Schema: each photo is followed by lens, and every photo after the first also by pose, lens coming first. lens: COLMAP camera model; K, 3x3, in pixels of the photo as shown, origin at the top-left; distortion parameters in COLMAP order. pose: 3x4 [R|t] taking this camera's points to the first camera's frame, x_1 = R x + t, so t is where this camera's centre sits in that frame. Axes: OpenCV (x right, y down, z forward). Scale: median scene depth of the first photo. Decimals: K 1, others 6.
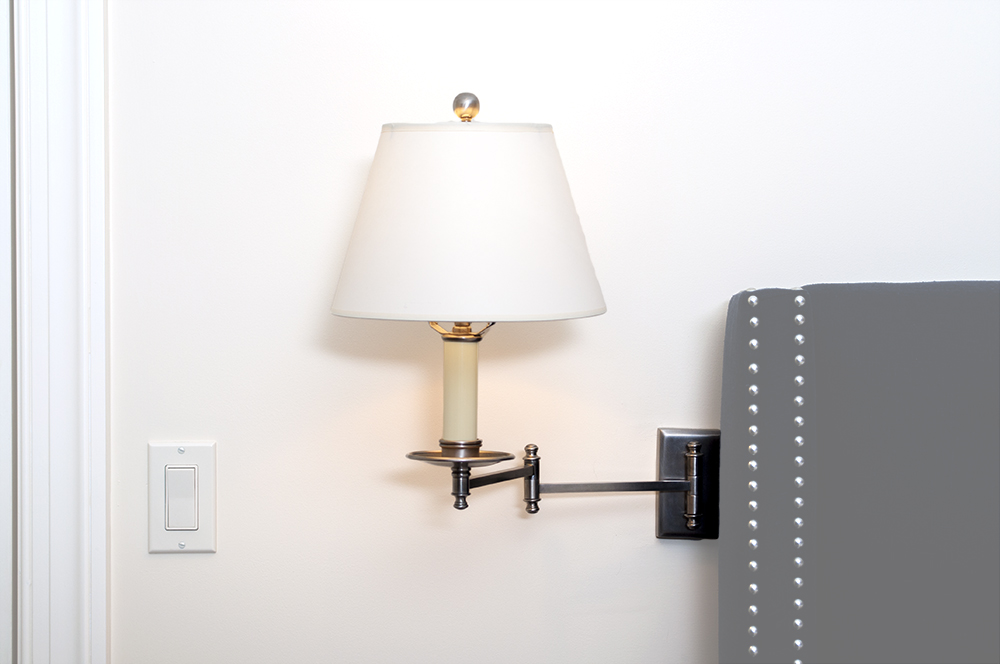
lens RADIAL K [[2032.6, 0, 500.0], [0, 2032.6, 332.0], [0, 0, 1]] dist [-0.129009, -0.225480]
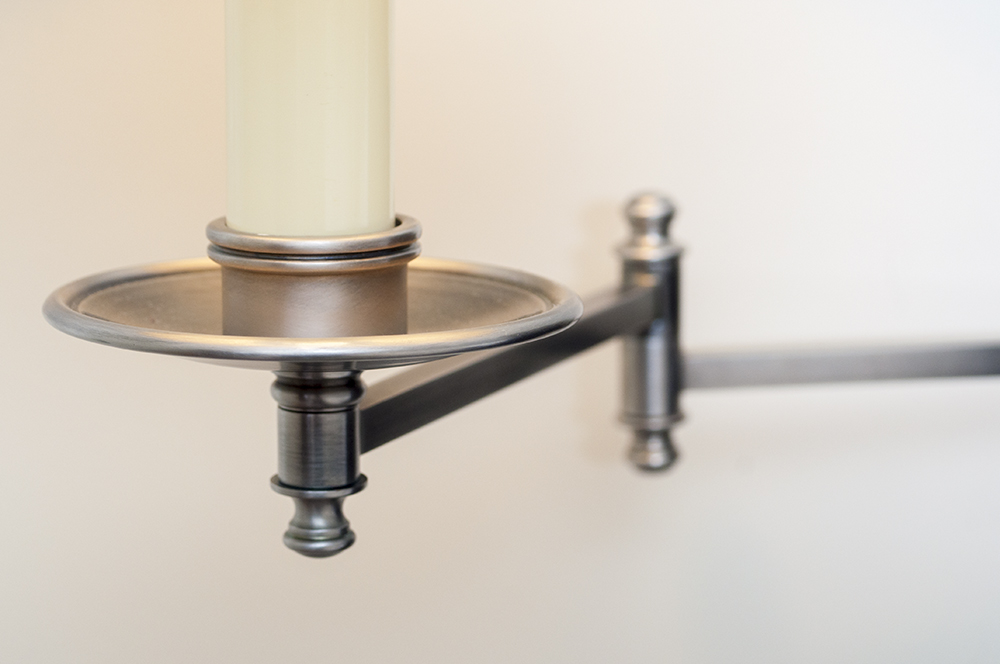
lens RADIAL K [[3389.9, 0, 500.0], [0, 3389.9, 332.0], [0, 0, 1]] dist [-0.026225, 0.756818]
pose [[0.999752, 0.000989, -0.022243, 0.006564], [0.002267, 0.989298, 0.145894, 0.011967], [0.022149, -0.145908, 0.989050, 0.602842]]
